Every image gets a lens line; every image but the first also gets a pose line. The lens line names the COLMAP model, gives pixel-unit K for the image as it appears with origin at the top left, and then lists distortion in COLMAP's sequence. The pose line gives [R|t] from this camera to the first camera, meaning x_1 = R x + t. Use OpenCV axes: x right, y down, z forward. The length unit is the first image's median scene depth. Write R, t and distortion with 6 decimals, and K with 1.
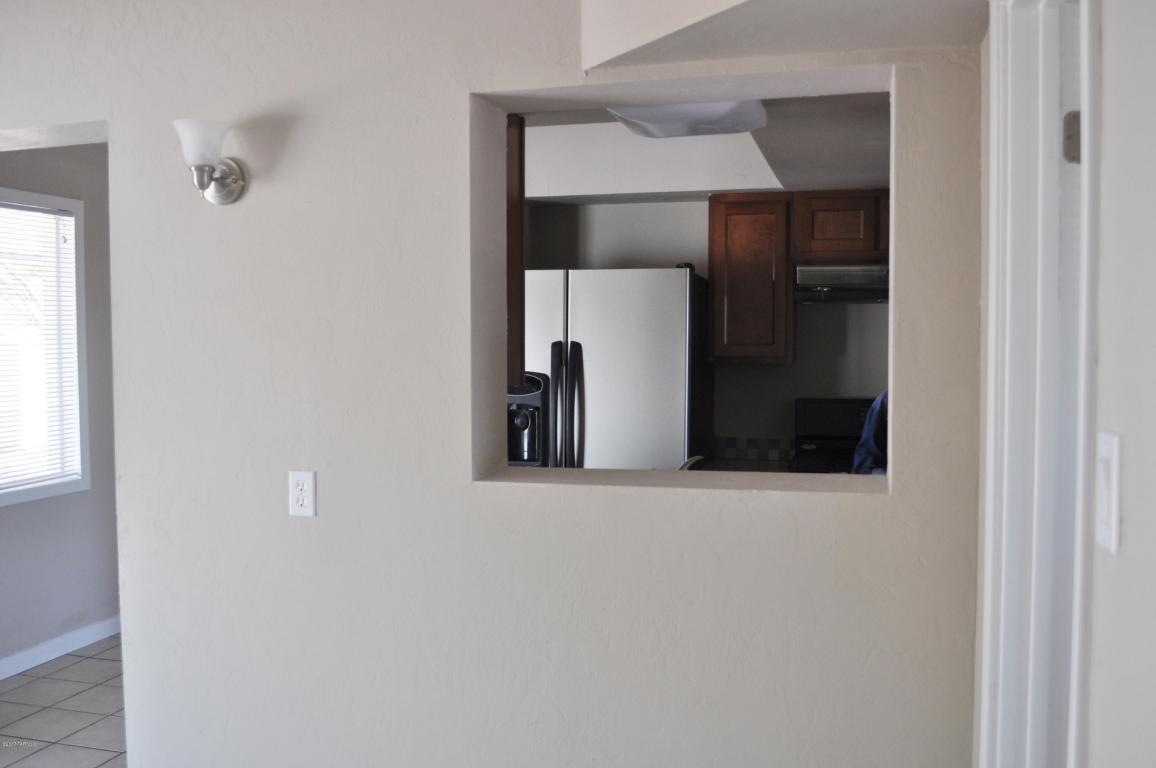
lens RADIAL K [[1077.5, 0, 578.3], [0, 1077.5, 383.8], [0, 0, 1]] dist [-0.068711, 0.000000]
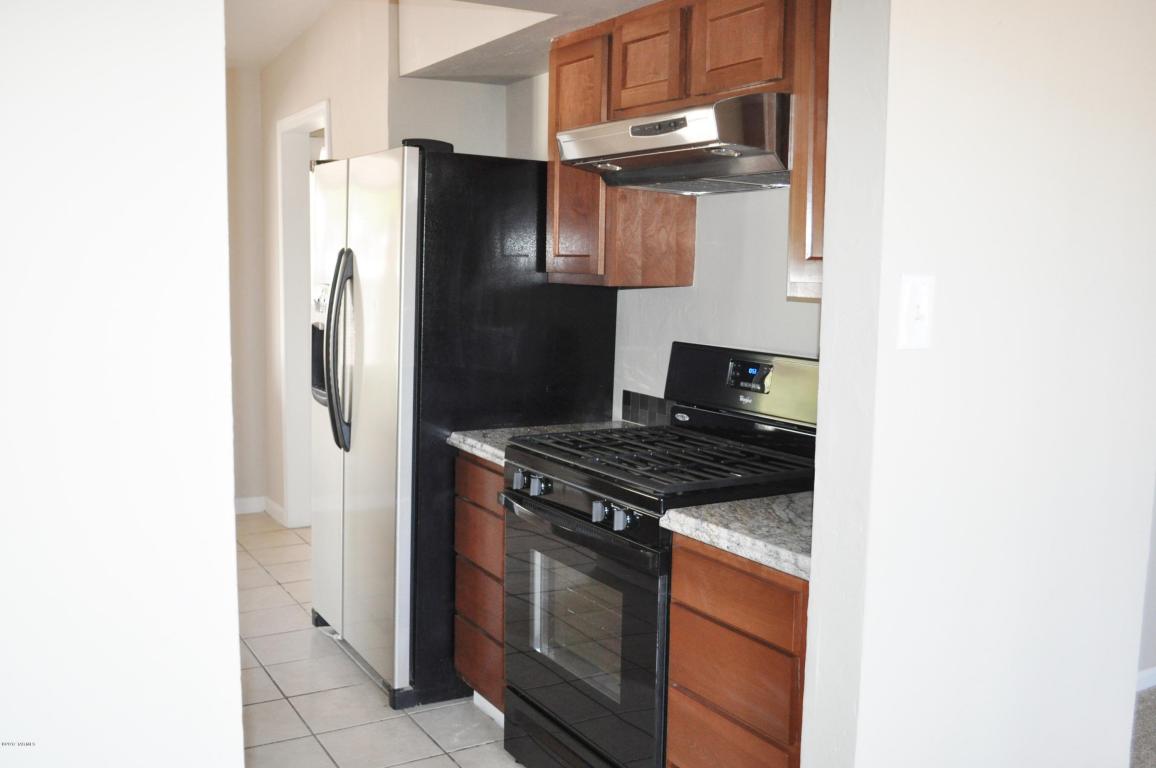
lens RADIAL K [[1077.5, 0, 577.8], [0, 1077.5, 382.8], [0, 0, 1]] dist [-0.068711, 0.000000]
pose [[0.731484, 0.088520, -0.676089, 0.652399], [-0.048220, 0.995770, 0.078205, -0.010559], [0.680152, -0.024604, 0.732658, 0.522200]]
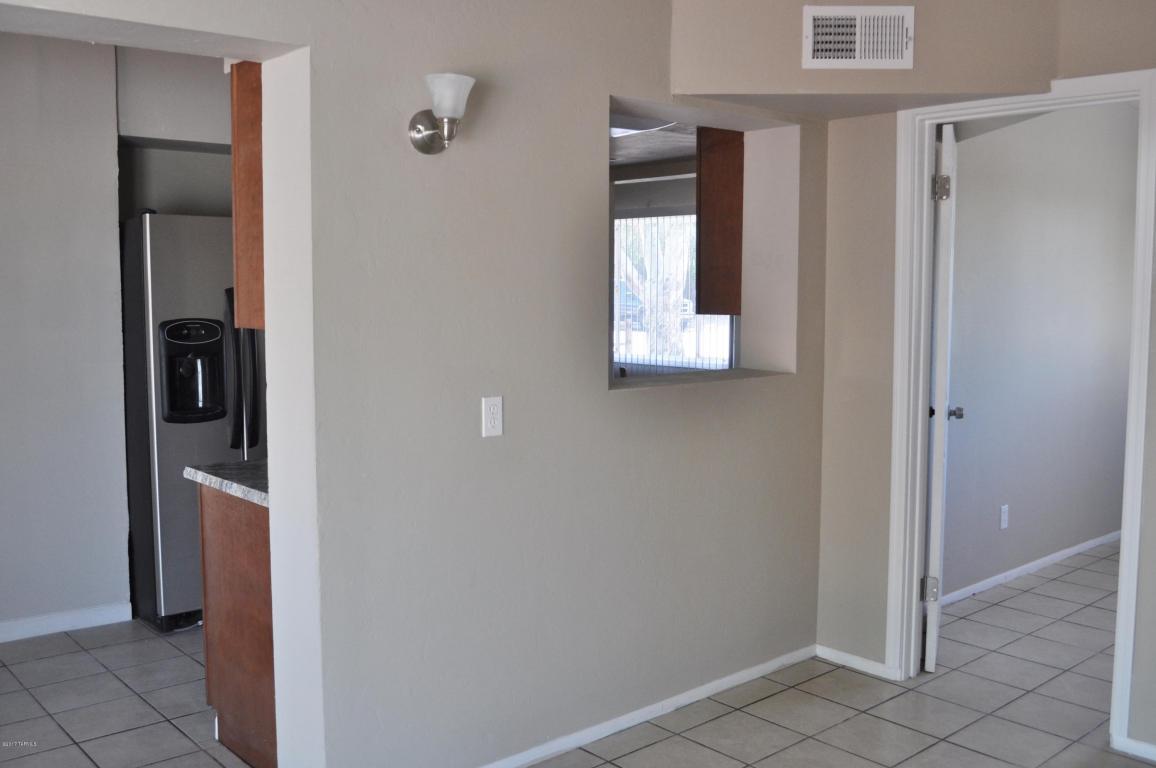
lens RADIAL K [[1077.5, 0, 575.8], [0, 1077.5, 383.6], [0, 0, 1]] dist [-0.068711, 0.000000]
pose [[0.533861, -0.076614, 0.842094, -0.693047], [0.038170, 0.997055, 0.066514, -0.003654], [-0.844710, -0.003366, 0.535213, 0.181541]]
